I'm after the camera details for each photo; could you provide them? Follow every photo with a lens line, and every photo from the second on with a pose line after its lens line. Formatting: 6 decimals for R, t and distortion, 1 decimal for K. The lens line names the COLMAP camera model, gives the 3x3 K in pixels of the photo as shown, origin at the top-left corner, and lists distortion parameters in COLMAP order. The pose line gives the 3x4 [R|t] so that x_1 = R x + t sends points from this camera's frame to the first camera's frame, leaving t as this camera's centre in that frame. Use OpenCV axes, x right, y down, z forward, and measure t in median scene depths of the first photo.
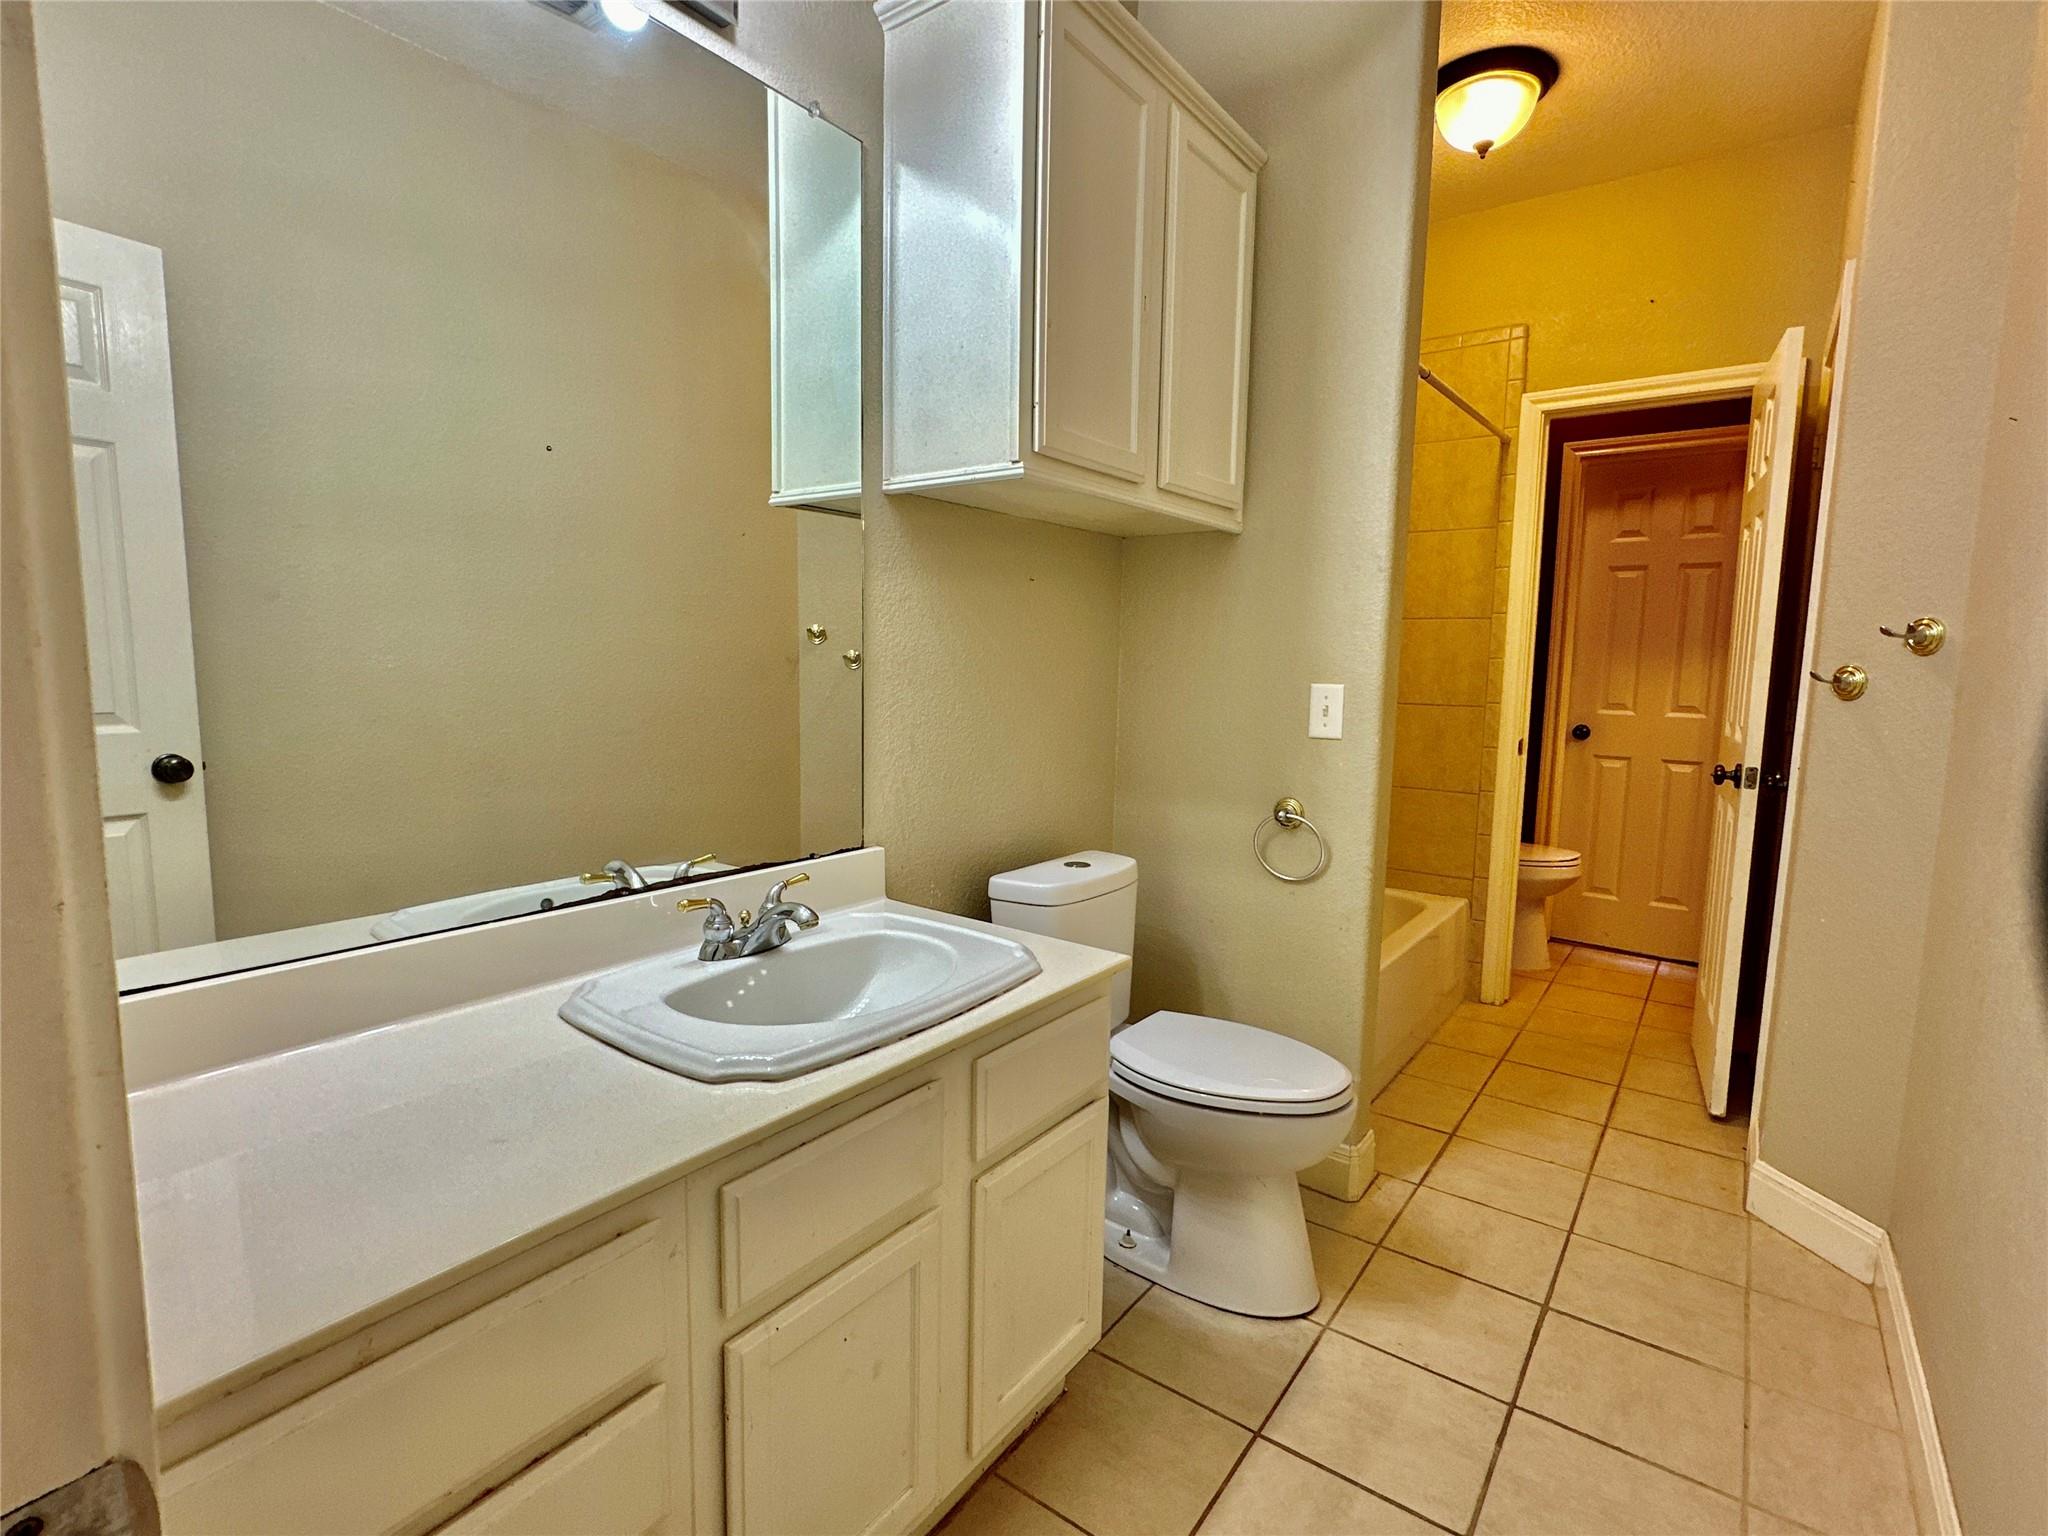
lens RADIAL K [[994.0, 0, 1021.7], [0, 994.0, 770.7], [0, 0, 1]] dist [-0.001573, 0.000651]
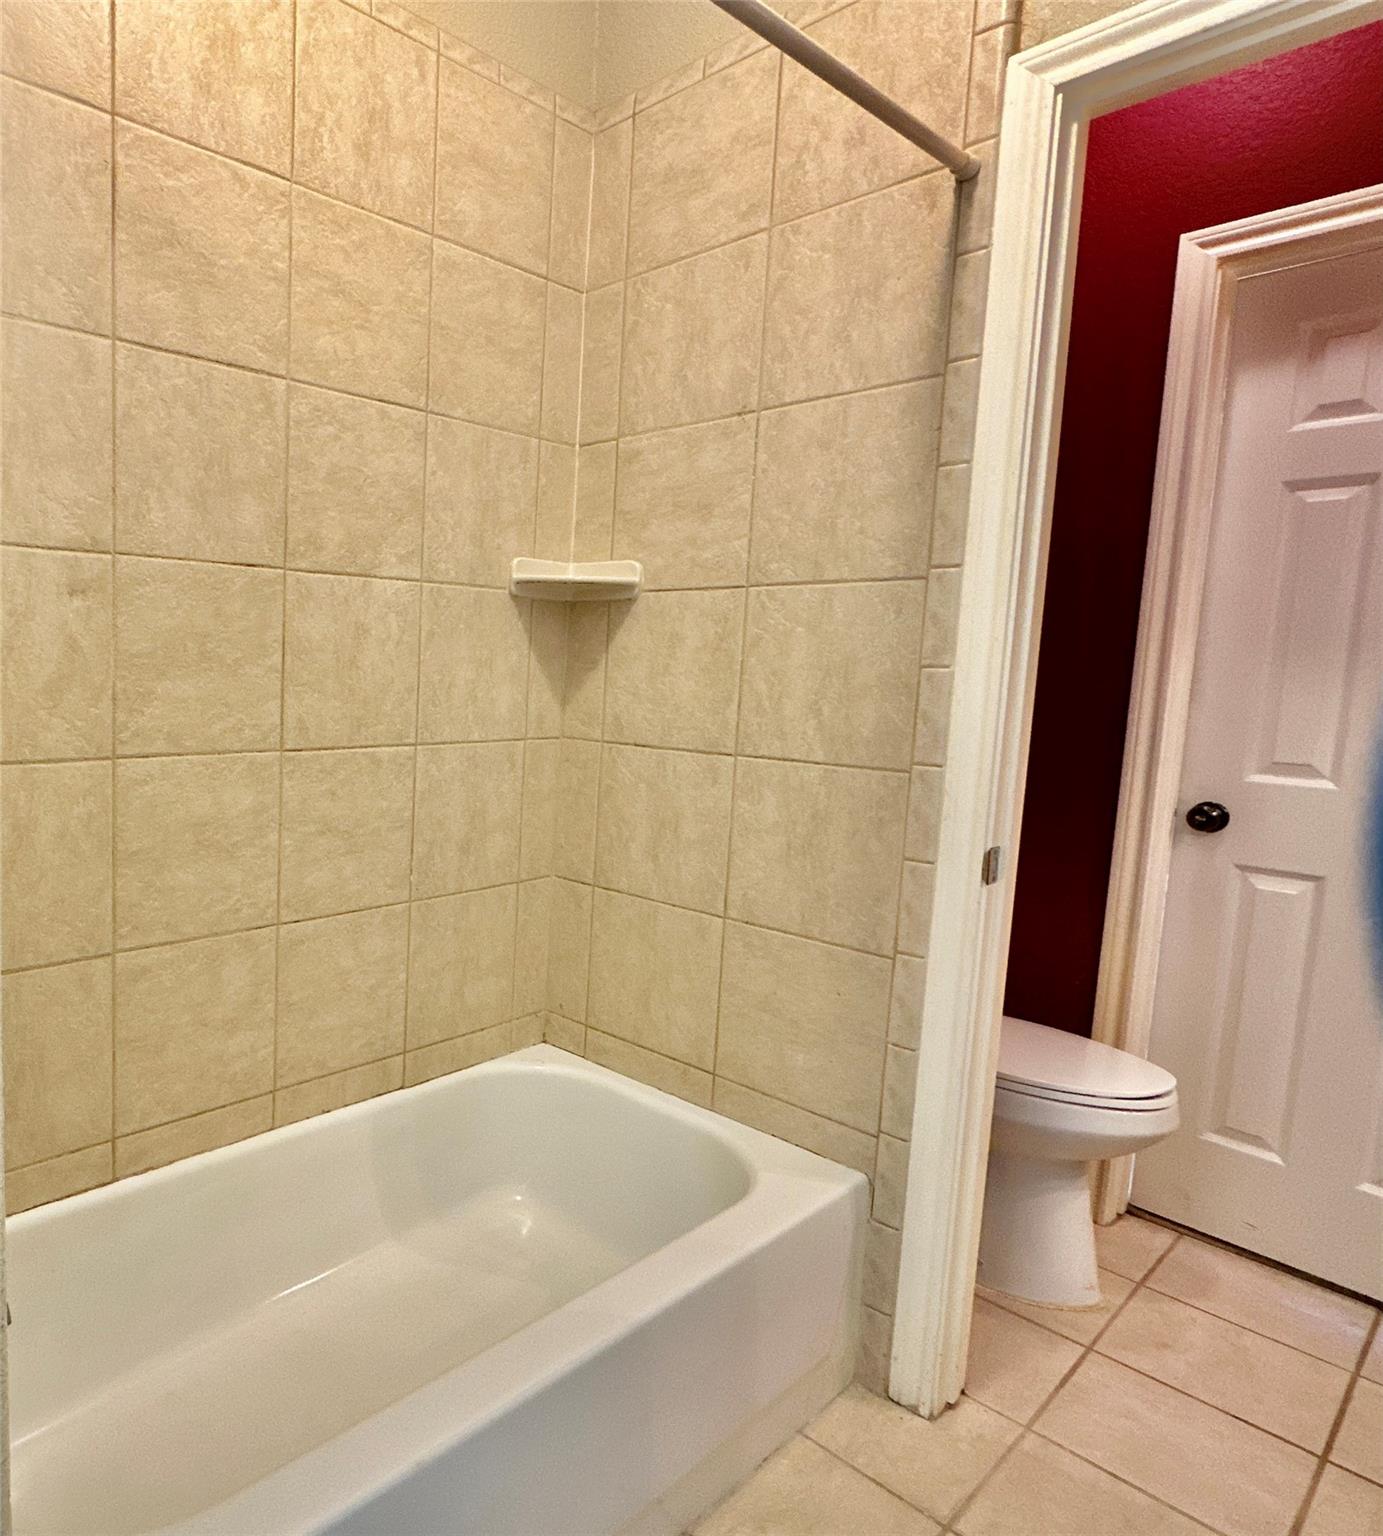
lens RADIAL K [[802.3, 0, 691.5], [0, 802.3, 768.0], [0, 0, 1]] dist [-0.013139, 0.021238]
pose [[0.971027, 0.033527, -0.236607, 0.451932], [-0.033043, 0.999436, 0.006013, -0.064046], [0.236675, 0.001980, 0.971587, 0.609224]]
